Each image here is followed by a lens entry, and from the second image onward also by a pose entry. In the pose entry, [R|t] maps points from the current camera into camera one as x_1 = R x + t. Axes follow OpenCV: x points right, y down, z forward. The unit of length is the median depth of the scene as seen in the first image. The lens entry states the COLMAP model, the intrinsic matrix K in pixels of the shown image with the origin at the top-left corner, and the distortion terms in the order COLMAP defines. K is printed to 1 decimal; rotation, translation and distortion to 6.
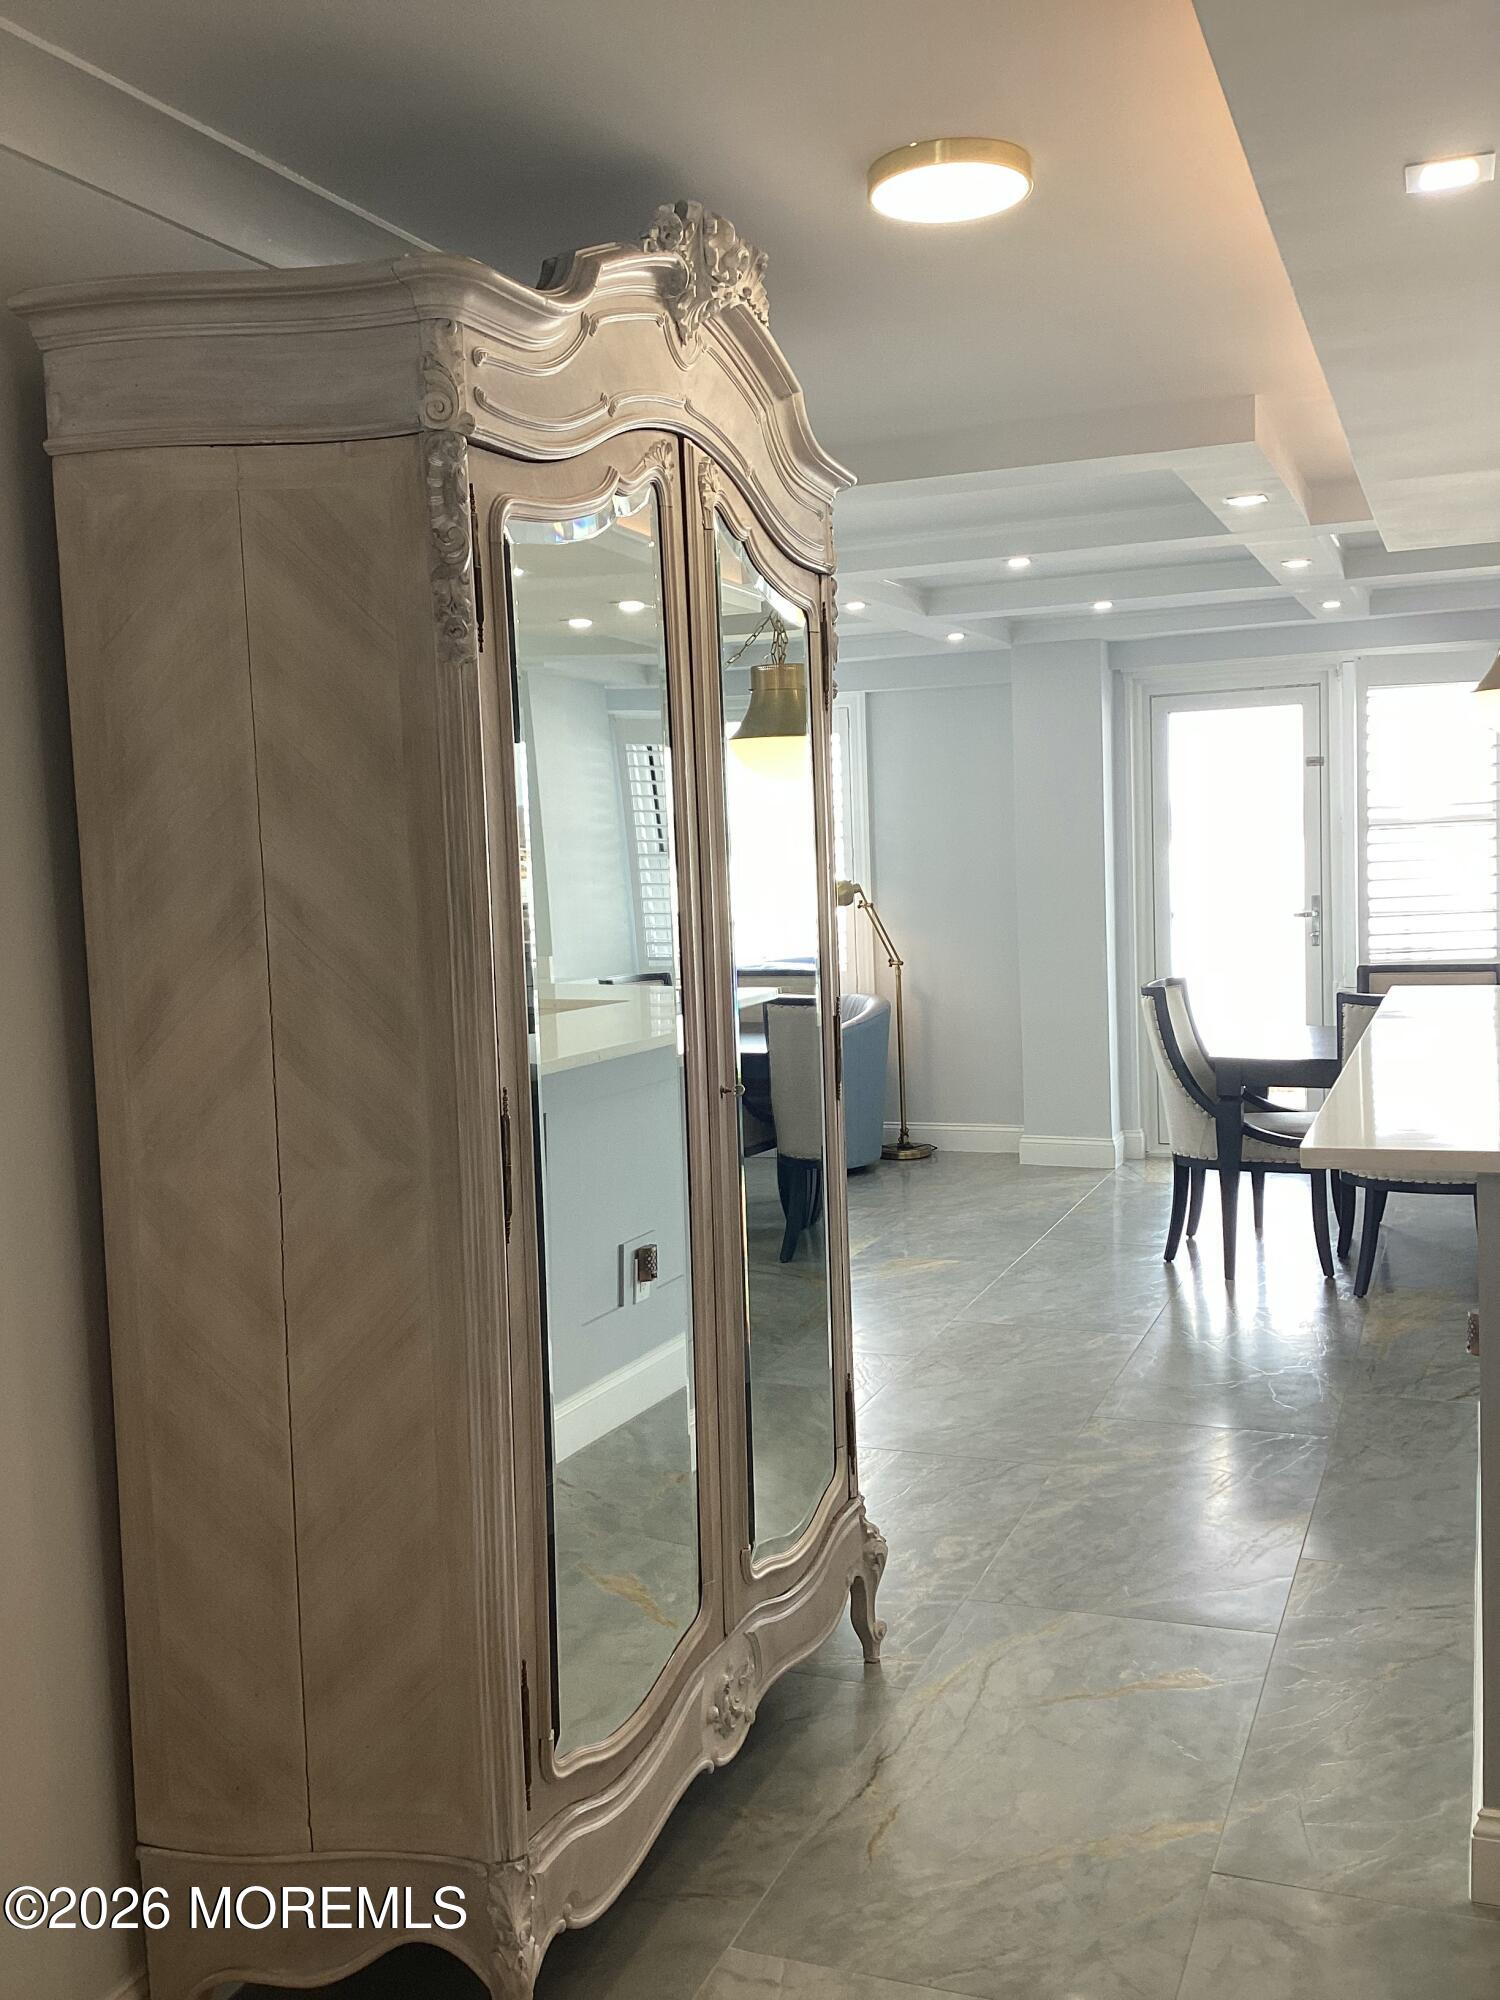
lens RADIAL K [[1810.4, 0, 742.9], [0, 1810.4, 987.6], [0, 0, 1]] dist [0.062296, -0.029641]
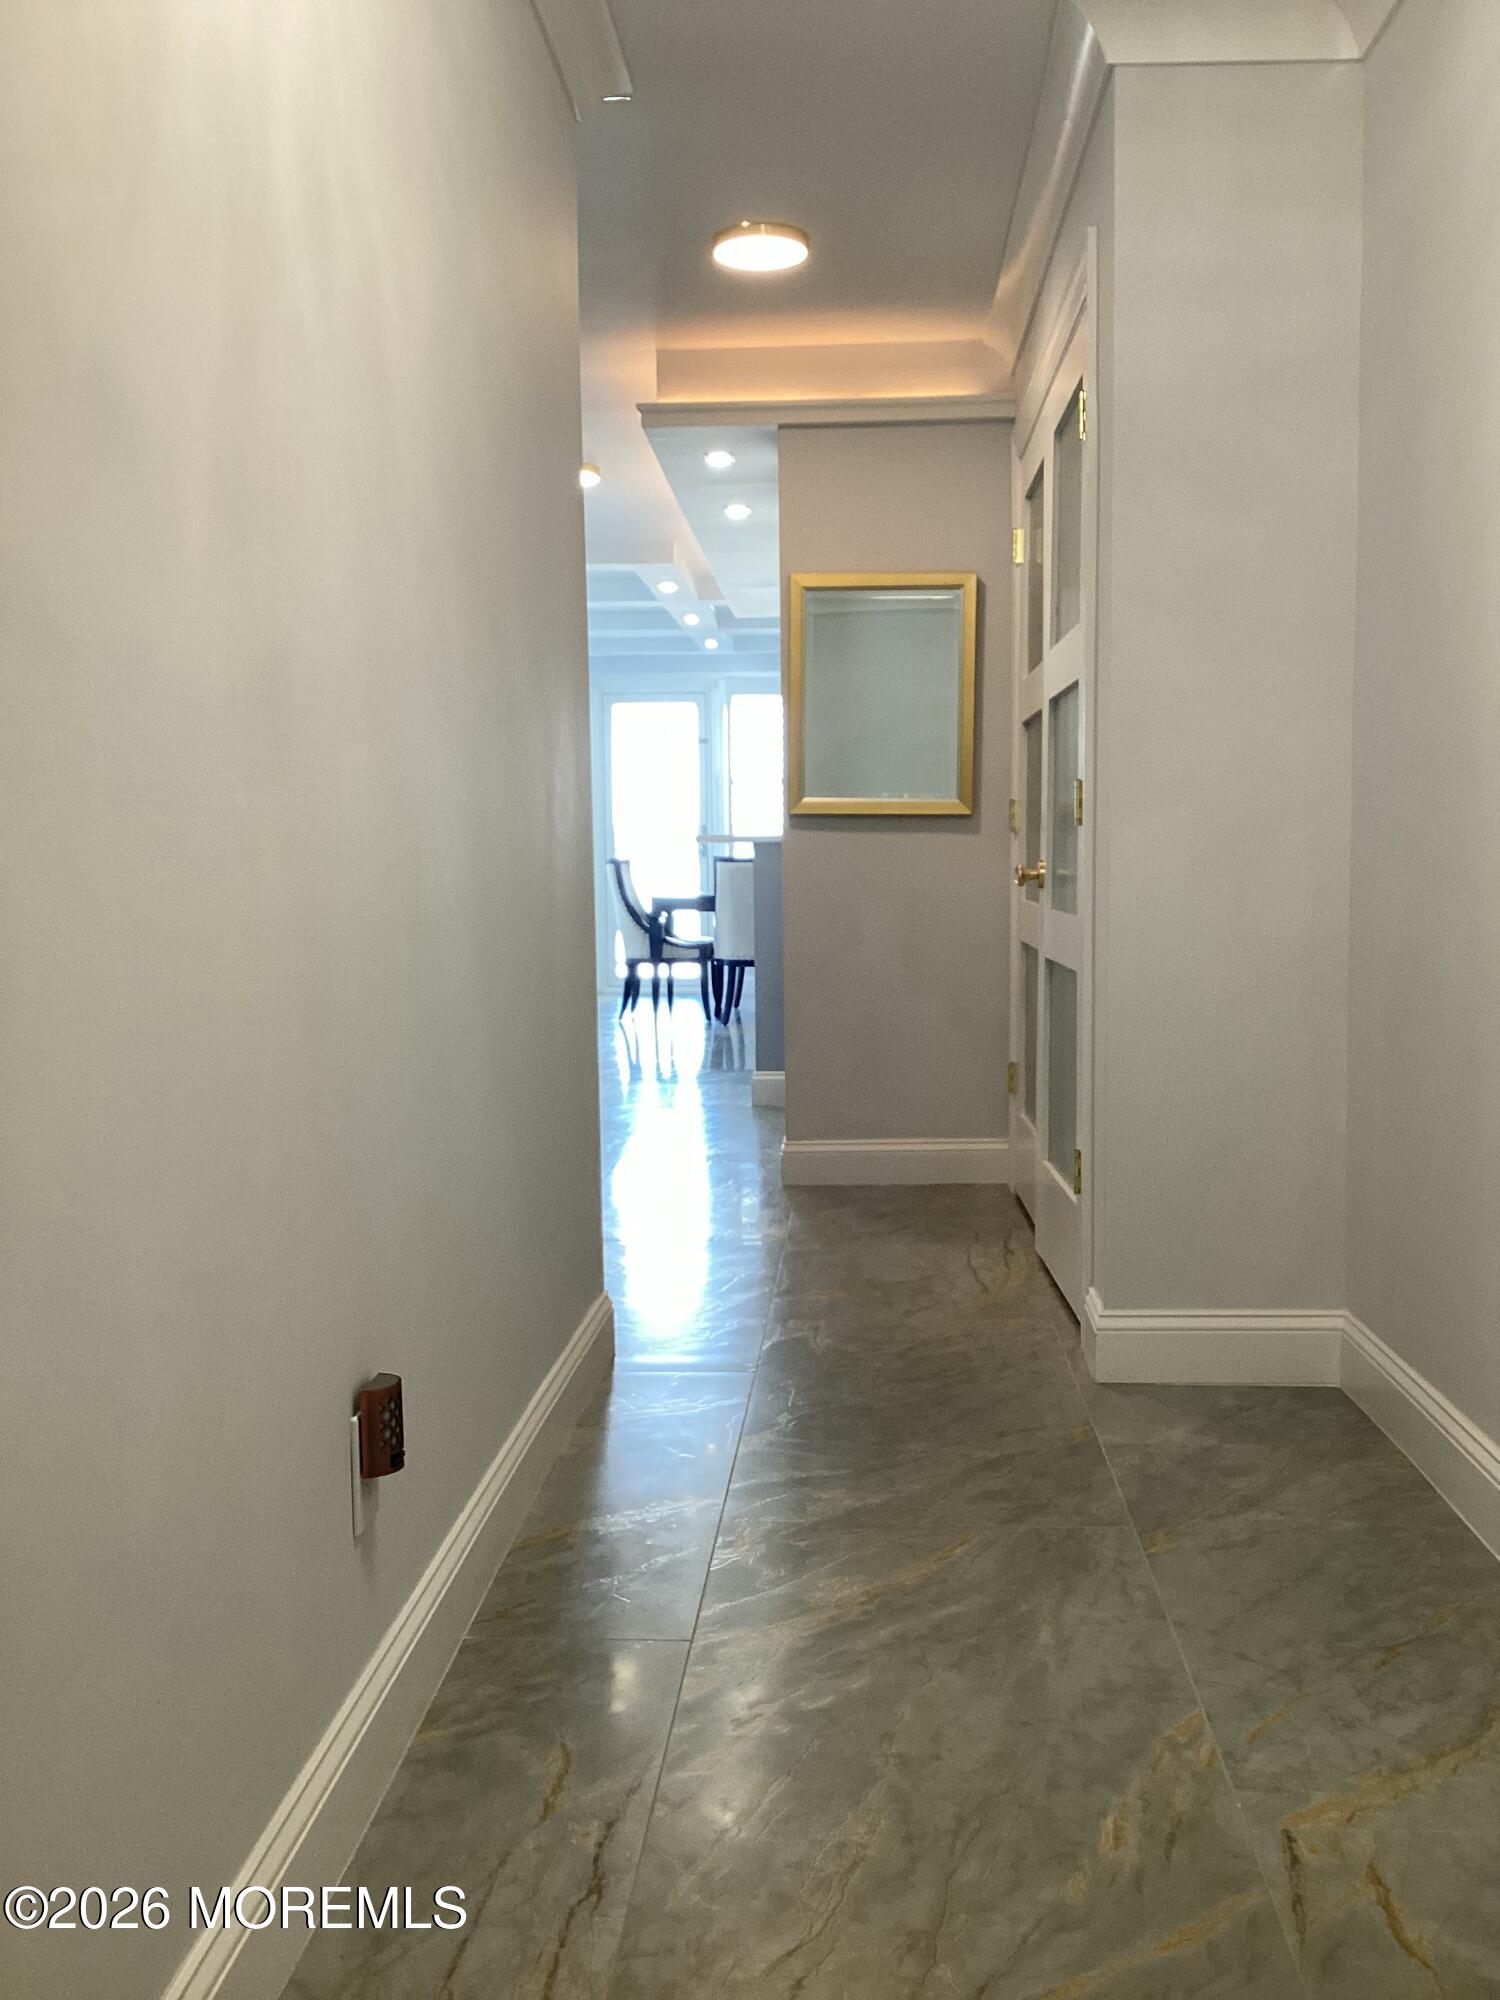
lens RADIAL K [[1810.4, 0, 747.5], [0, 1810.4, 1005.9], [0, 0, 1]] dist [0.062296, -0.029641]
pose [[0.947965, 0.002034, 0.318369, -0.282515], [-0.000876, 0.999992, -0.003780, 0.206440], [-0.318374, 0.003304, 0.947959, -0.942243]]
